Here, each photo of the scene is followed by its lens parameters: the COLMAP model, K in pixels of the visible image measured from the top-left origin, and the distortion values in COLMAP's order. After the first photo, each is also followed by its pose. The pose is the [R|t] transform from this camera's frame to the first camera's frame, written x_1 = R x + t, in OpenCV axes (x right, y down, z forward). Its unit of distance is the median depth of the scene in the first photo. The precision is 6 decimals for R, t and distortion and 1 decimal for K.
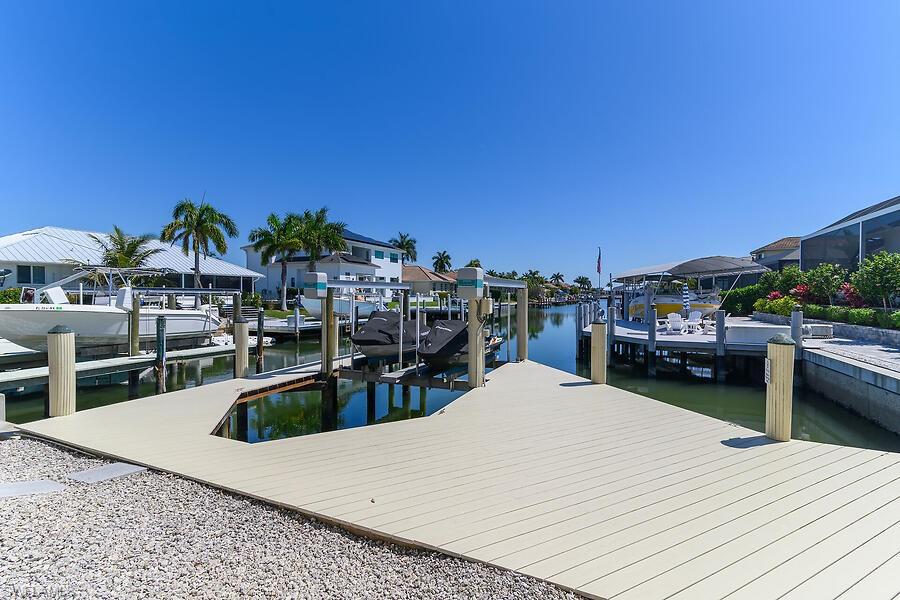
lens RADIAL K [[406.1, 0, 449.5], [0, 406.1, 300.6], [0, 0, 1]] dist [0.012826, 0.000648]
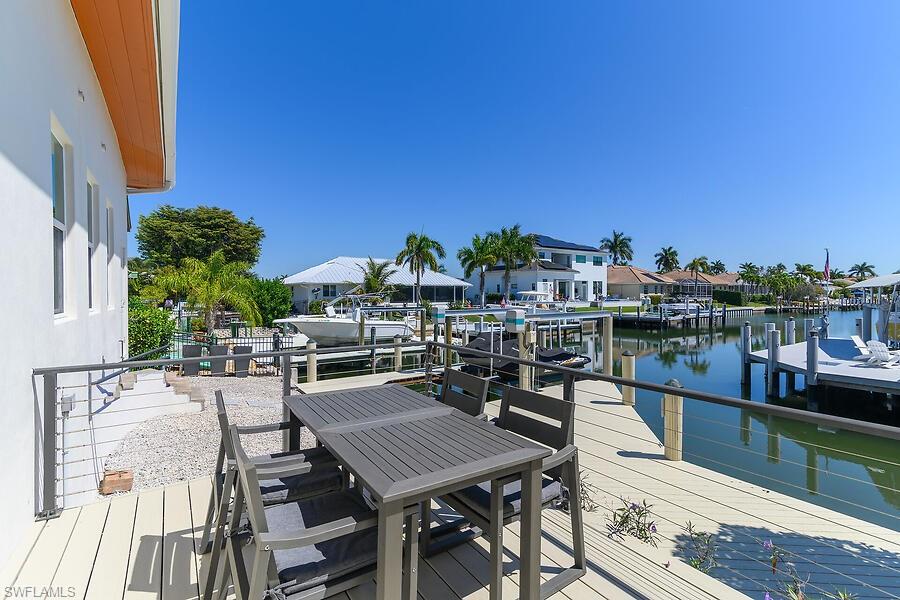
lens RADIAL K [[406.1, 0, 447.2], [0, 406.1, 294.3], [0, 0, 1]] dist [0.012826, 0.000648]
pose [[0.857107, -0.002640, -0.515131, 0.087626], [-0.003810, 0.999927, -0.011463, -0.017648], [0.515124, 0.011788, 0.857035, -0.051119]]
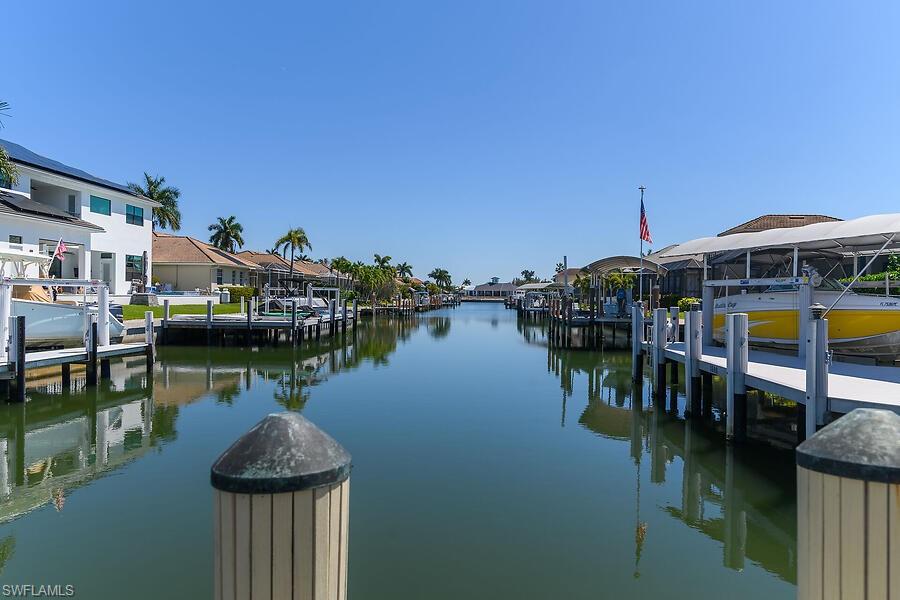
lens RADIAL K [[606.1, 0, 453.3], [0, 606.1, 297.5], [0, 0, 1]] dist [0.000937, -0.001551]
pose [[0.938057, 0.008040, 0.346387, -0.042353], [-0.004425, 0.999927, -0.011226, 0.001711], [-0.346452, 0.008998, 0.938024, 0.265570]]
